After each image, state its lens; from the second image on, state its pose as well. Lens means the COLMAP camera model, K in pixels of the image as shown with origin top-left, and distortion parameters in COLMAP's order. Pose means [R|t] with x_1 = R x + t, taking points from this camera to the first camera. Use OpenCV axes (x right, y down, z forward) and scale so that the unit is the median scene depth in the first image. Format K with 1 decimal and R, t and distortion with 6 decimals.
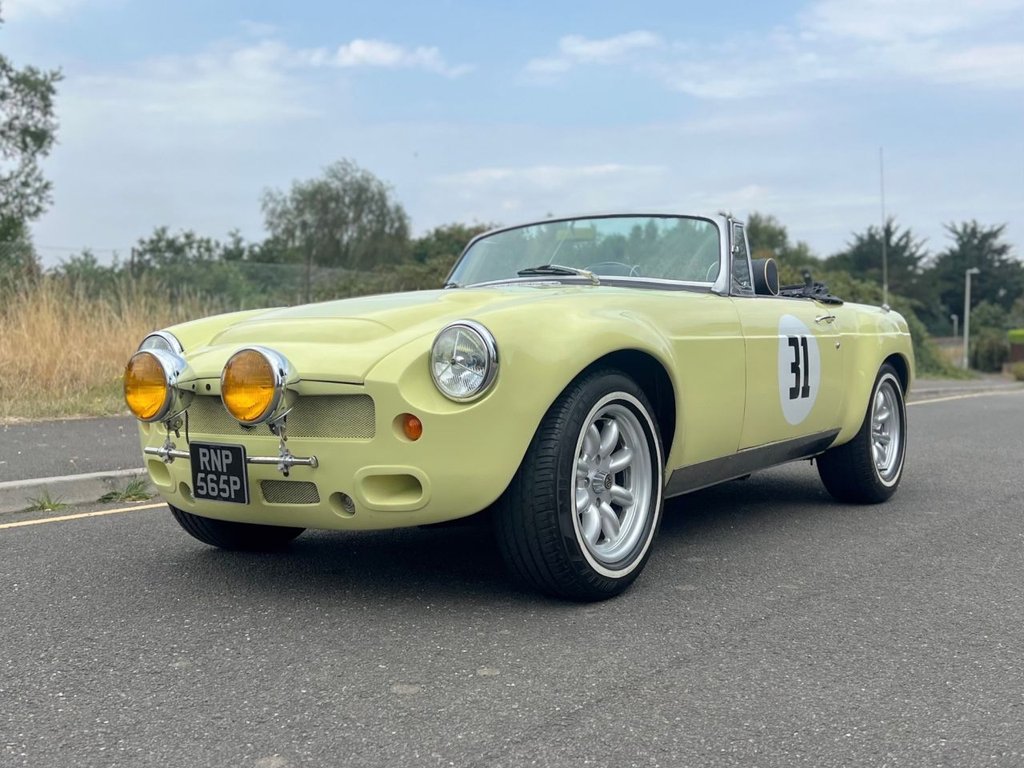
lens RADIAL K [[1077.0, 0, 489.5], [0, 1077.0, 323.6], [0, 0, 1]] dist [0.146448, -0.358256]
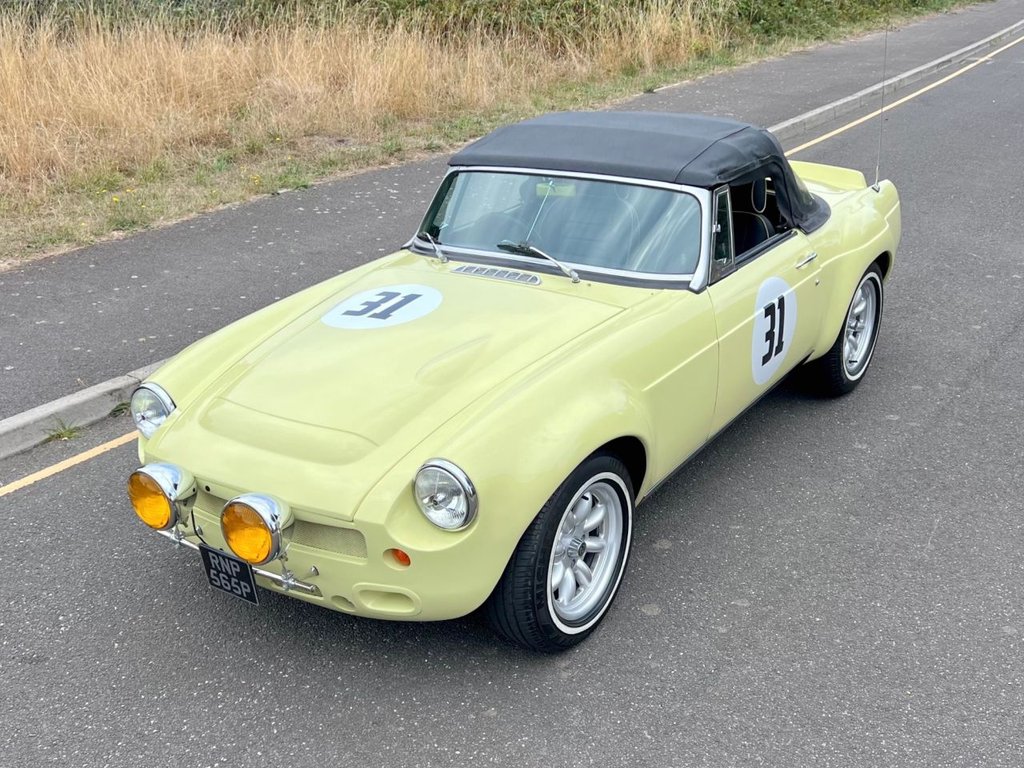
lens RADIAL K [[1089.0, 0, 502.0], [0, 1089.0, 399.5], [0, 0, 1]] dist [0.098731, -0.203330]
pose [[0.999285, -0.037619, 0.003809, 0.030236], [0.032897, 0.914647, 0.402913, -0.457943], [-0.018641, -0.402500, 0.915230, 0.044165]]
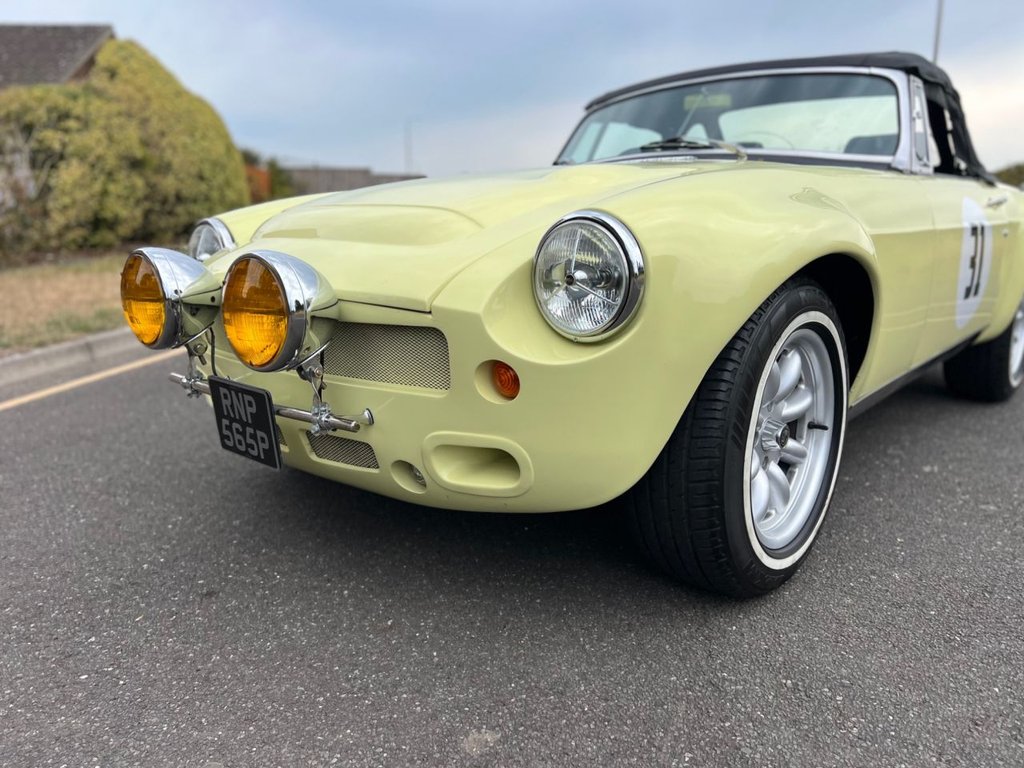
lens RADIAL K [[765.2, 0, 510.0], [0, 765.2, 348.7], [0, 0, 1]] dist [0.063997, -0.086016]
pose [[0.995338, 0.020030, -0.094350, -0.023684], [-0.001781, 0.981850, 0.189652, -0.009168], [0.096437, -0.188600, 0.977308, 0.513306]]
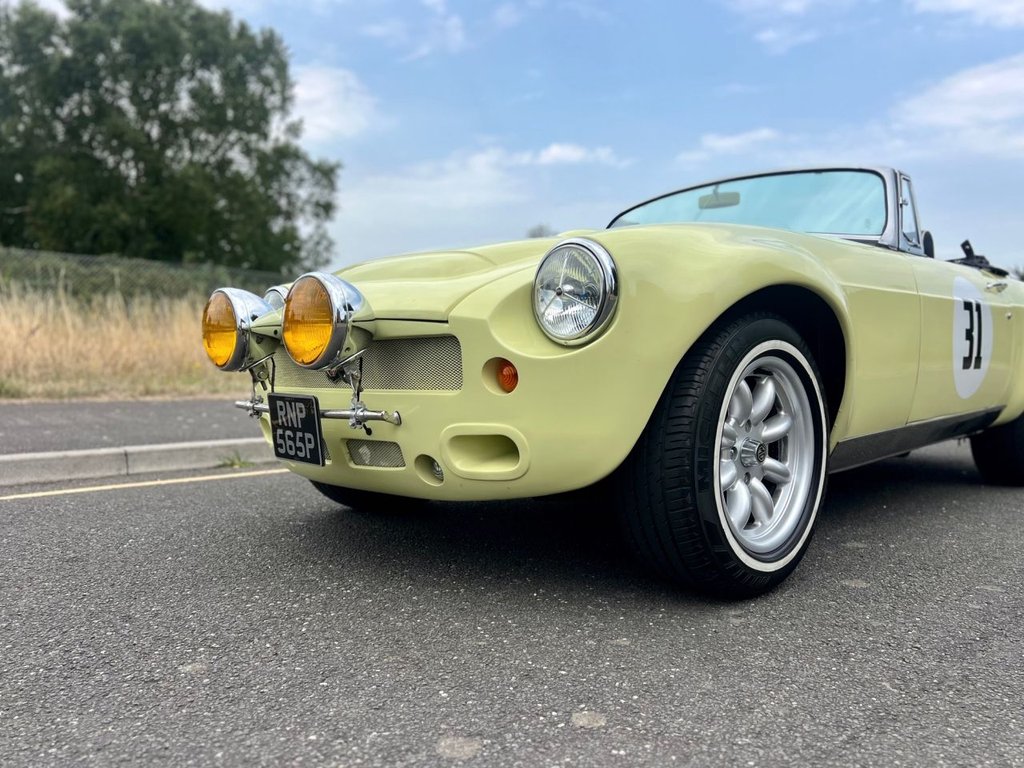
lens RADIAL K [[772.0, 0, 512.0], [0, 772.0, 384.0], [0, 0, 1]] dist [0.064492, -0.090464]
pose [[0.985549, 0.011919, -0.168972, 0.025092], [-0.003071, 0.998615, 0.052529, 0.067307], [0.169364, -0.051251, 0.984220, 0.415230]]
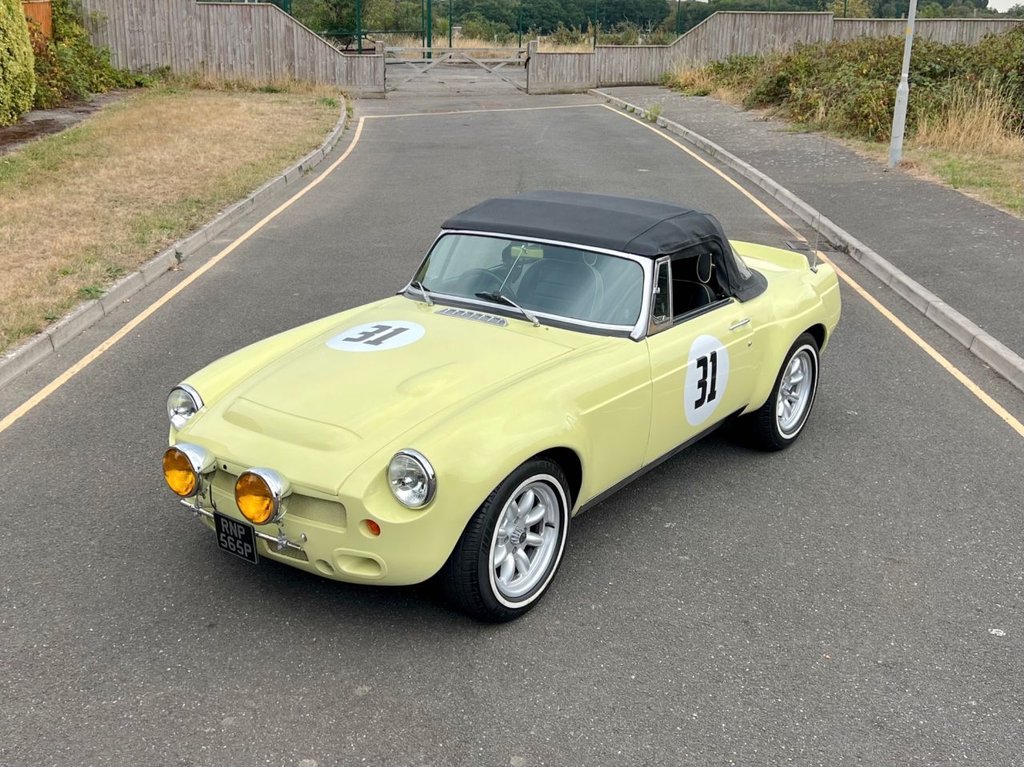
lens RADIAL K [[1127.0, 0, 452.1], [0, 1127.0, 314.7], [0, 0, 1]] dist [0.118565, -0.227354]
pose [[0.998764, 0.022540, -0.044291, 0.080054], [-0.009840, 0.963280, 0.268319, -0.512399], [0.048713, -0.267552, 0.962311, -0.287520]]
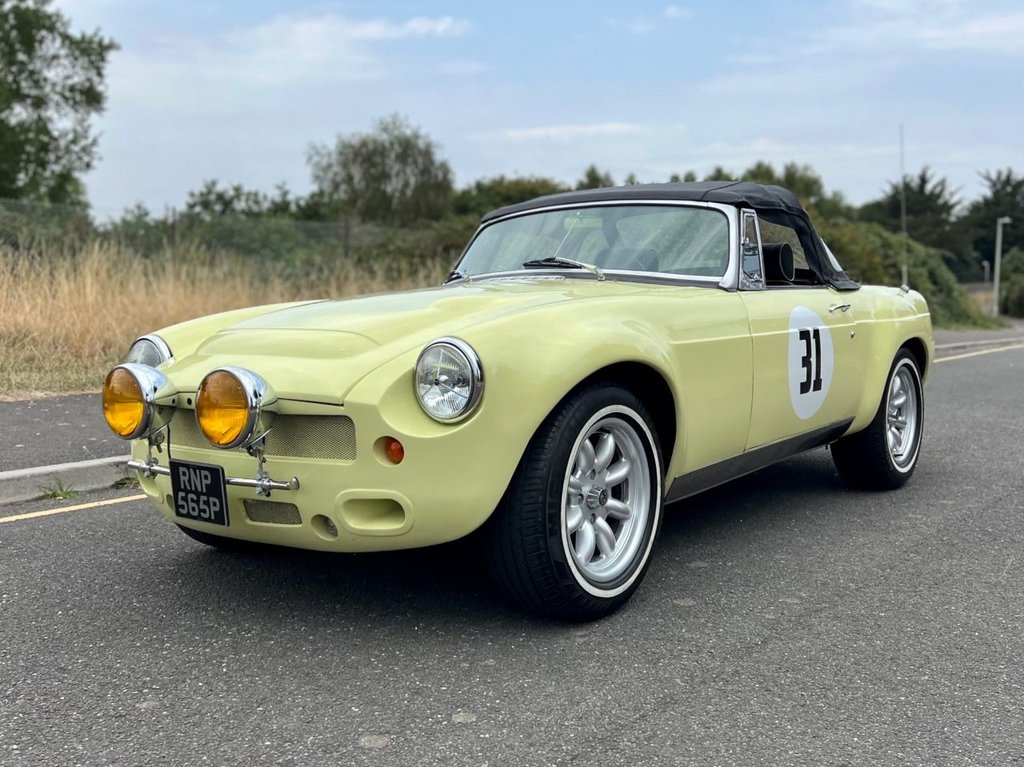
lens RADIAL K [[1047.1, 0, 513.5], [0, 1047.1, 323.3], [0, 0, 1]] dist [0.124761, -0.289385]
pose [[0.999862, -0.002978, -0.016361, 0.046682], [0.003768, 0.998818, 0.048453, -0.057037], [0.016197, -0.048508, 0.998691, 0.068934]]
